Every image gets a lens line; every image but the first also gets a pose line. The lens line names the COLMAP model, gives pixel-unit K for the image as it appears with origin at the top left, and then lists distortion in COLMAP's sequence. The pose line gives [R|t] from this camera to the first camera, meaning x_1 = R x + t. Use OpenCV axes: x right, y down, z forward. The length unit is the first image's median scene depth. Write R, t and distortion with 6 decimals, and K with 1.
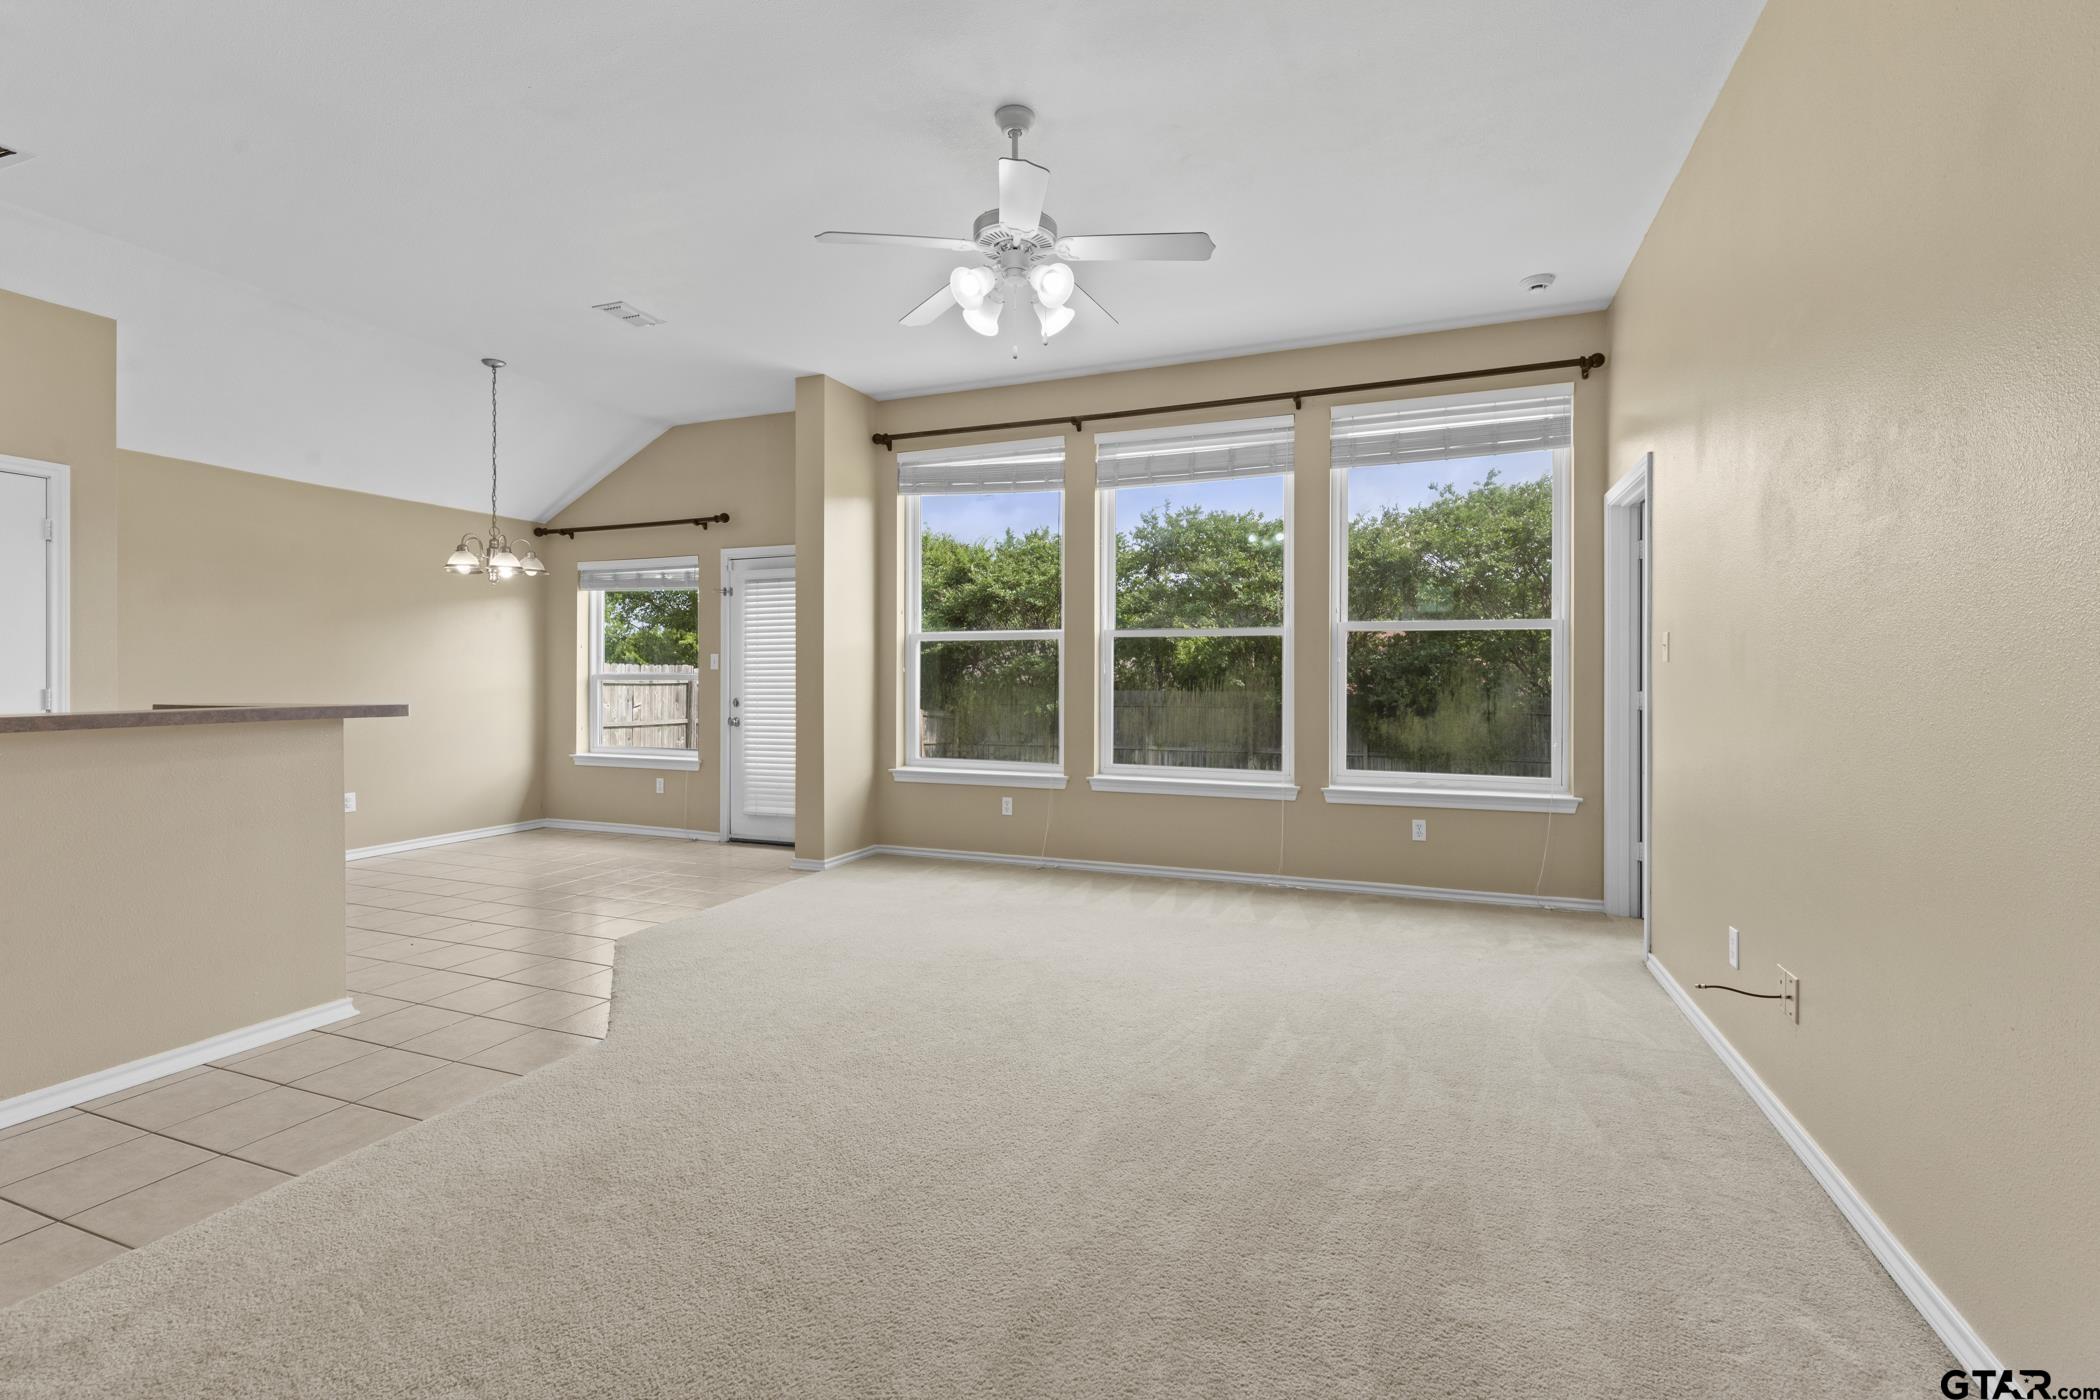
lens RADIAL K [[941.3, 0, 1050.9], [0, 941.3, 681.2], [0, 0, 1]] dist [0.001439, 0.000481]
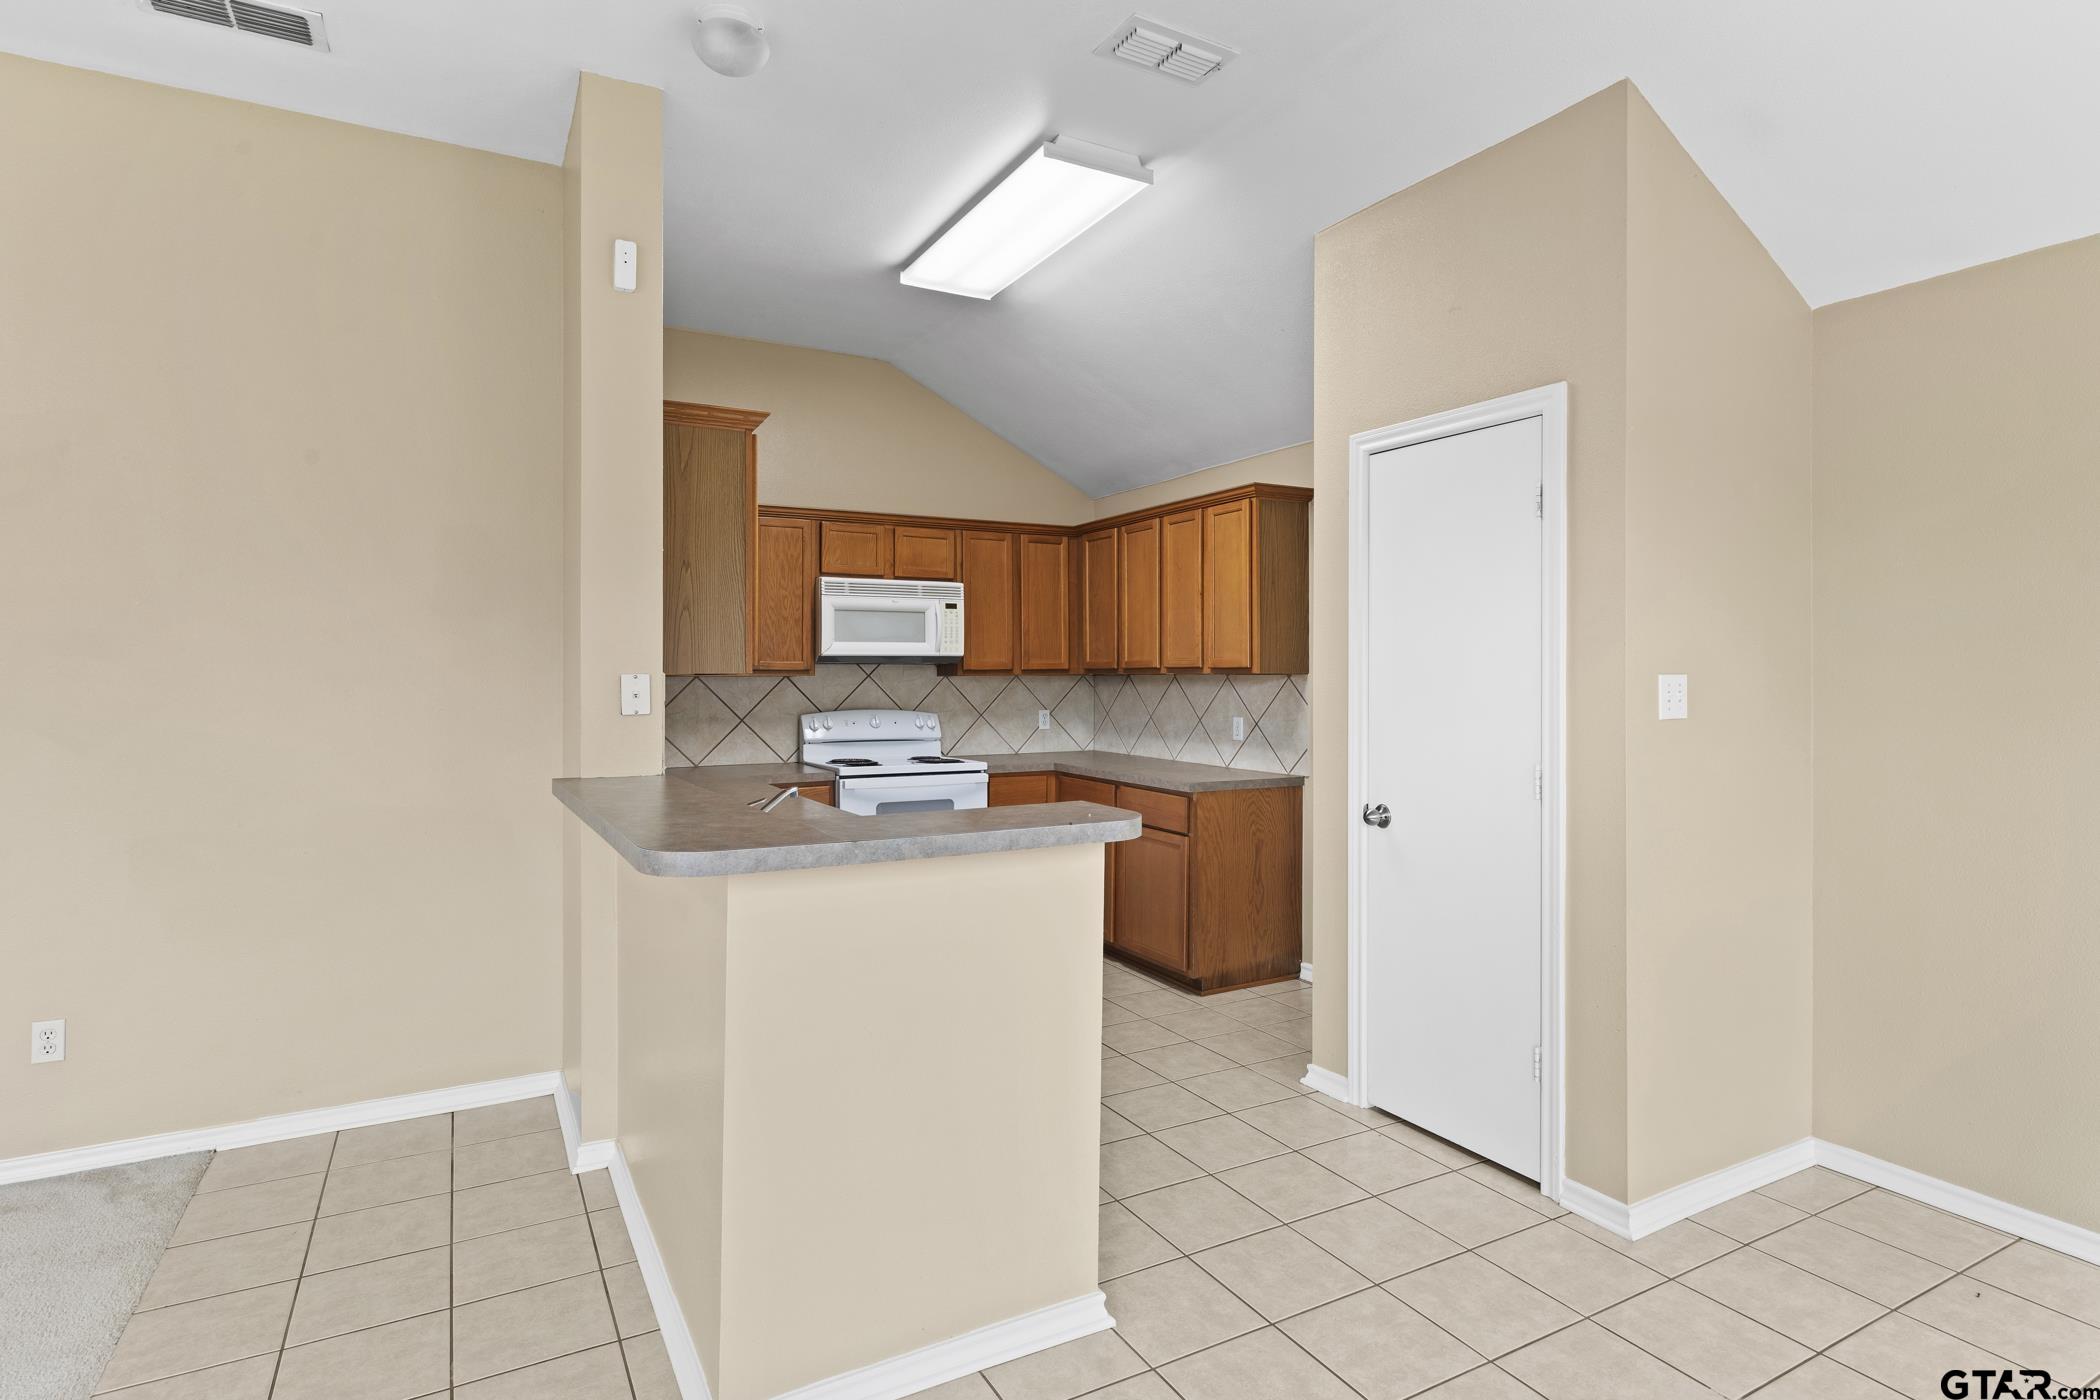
lens RADIAL K [[1087.6, 0, 1043.7], [0, 1087.6, 677.9], [0, 0, 1]] dist [0.005115, -0.001801]
pose [[-0.640968, 0.000965, -0.767567, -0.199640], [-0.004029, 0.999981, 0.004621, -0.030051], [0.767557, 0.006054, -0.640952, 0.728455]]
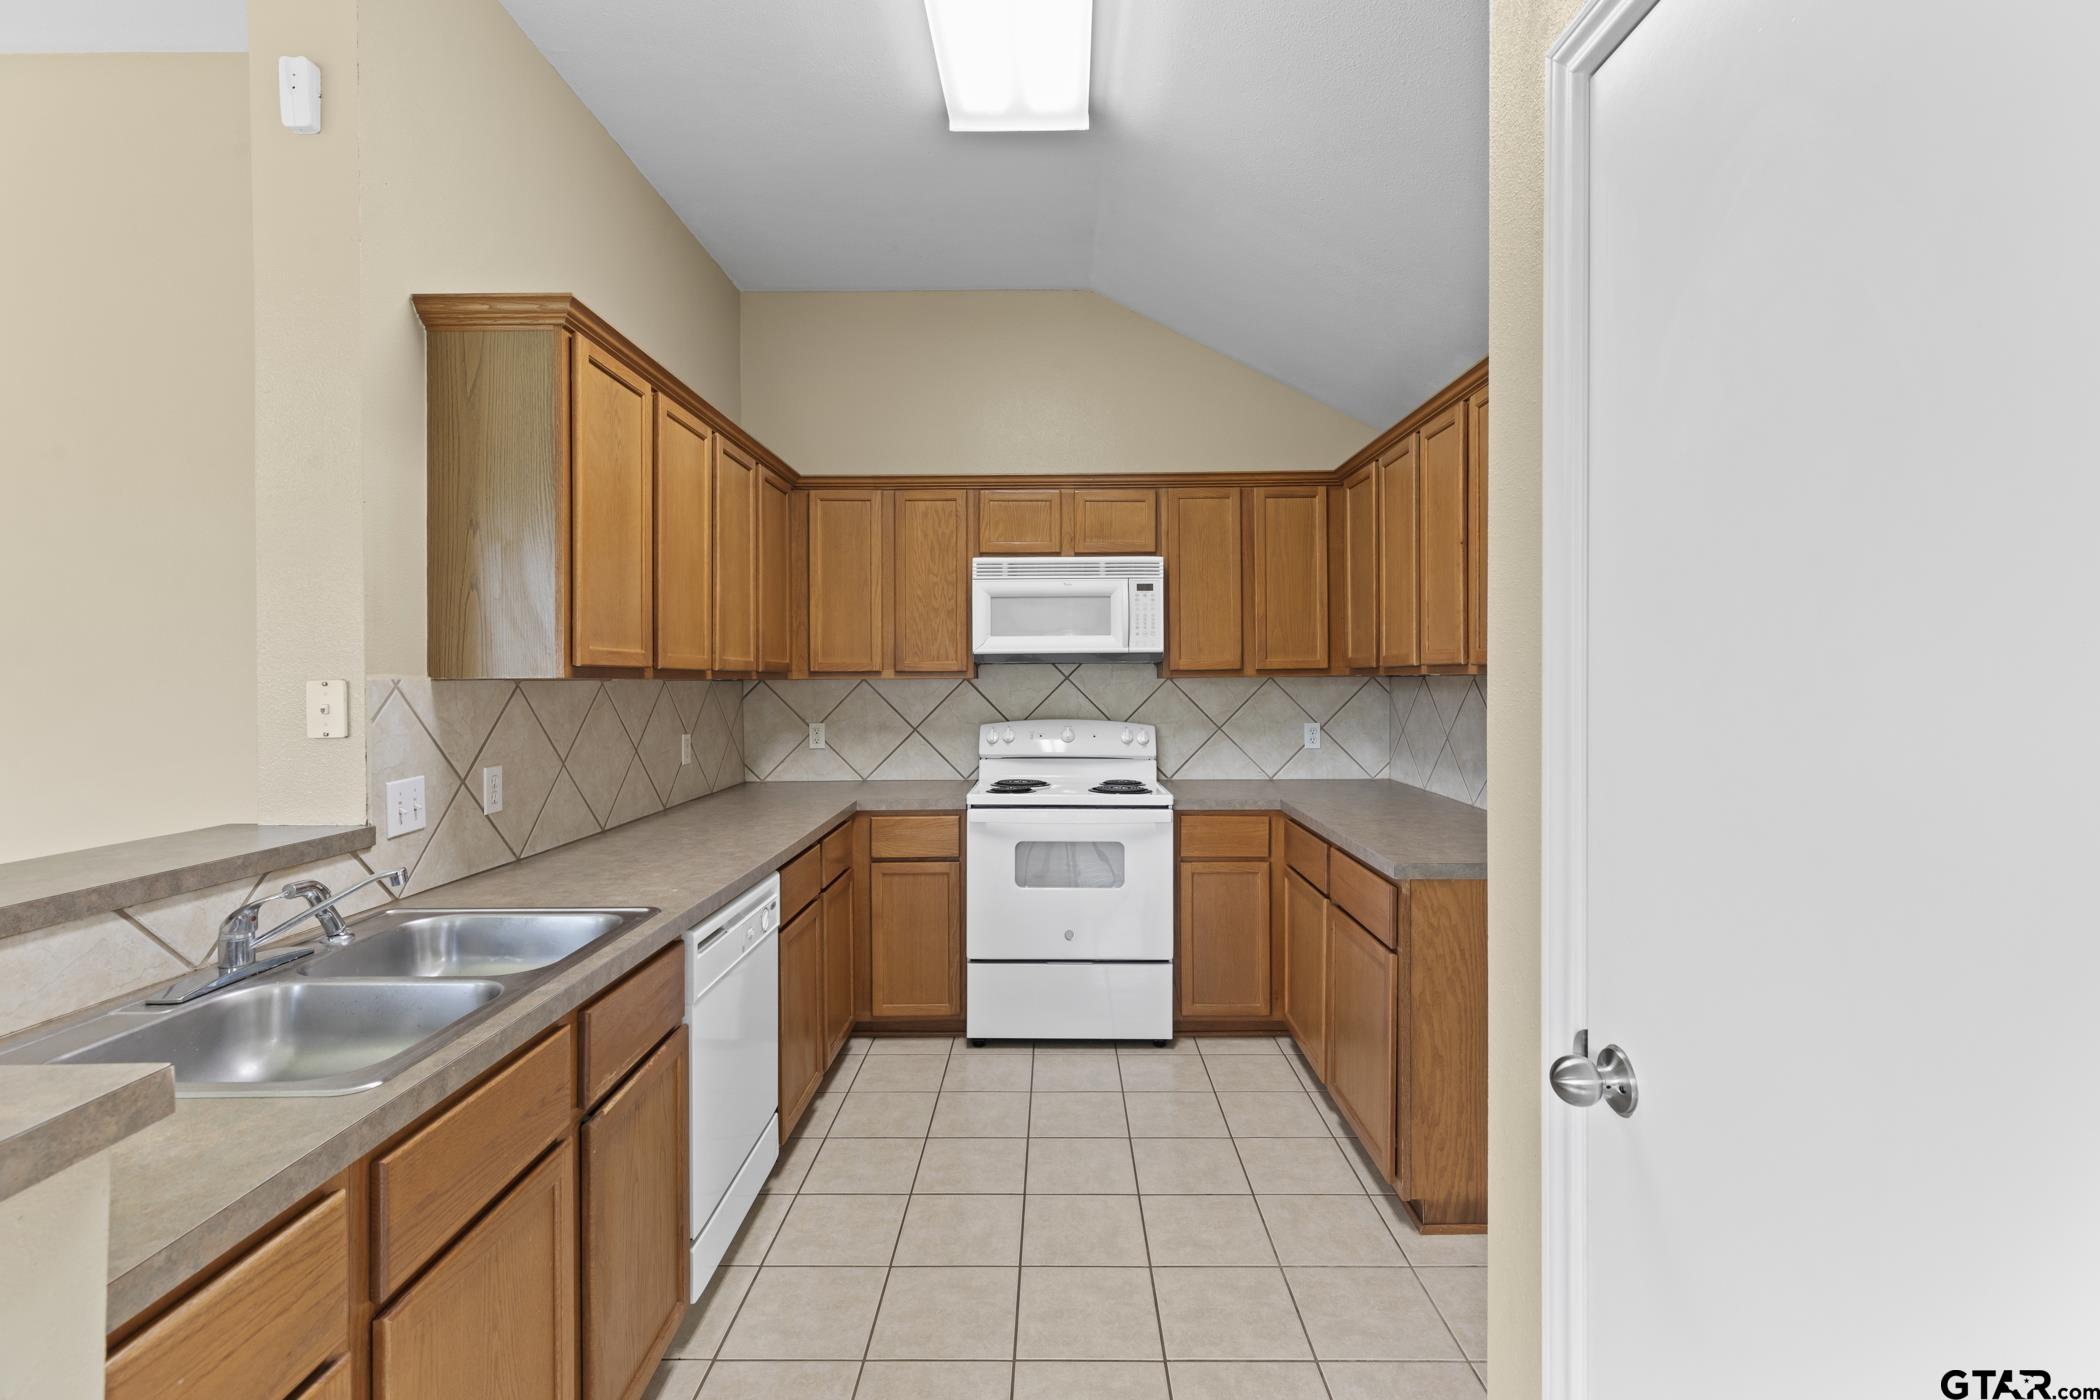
lens RADIAL K [[941.3, 0, 1045.0], [0, 941.3, 681.3], [0, 0, 1]] dist [0.001439, 0.000481]
pose [[-0.935798, 0.003869, -0.352516, -0.543042], [0.000311, 0.999948, 0.010150, -0.031256], [0.352537, 0.009388, -0.935751, 0.637391]]
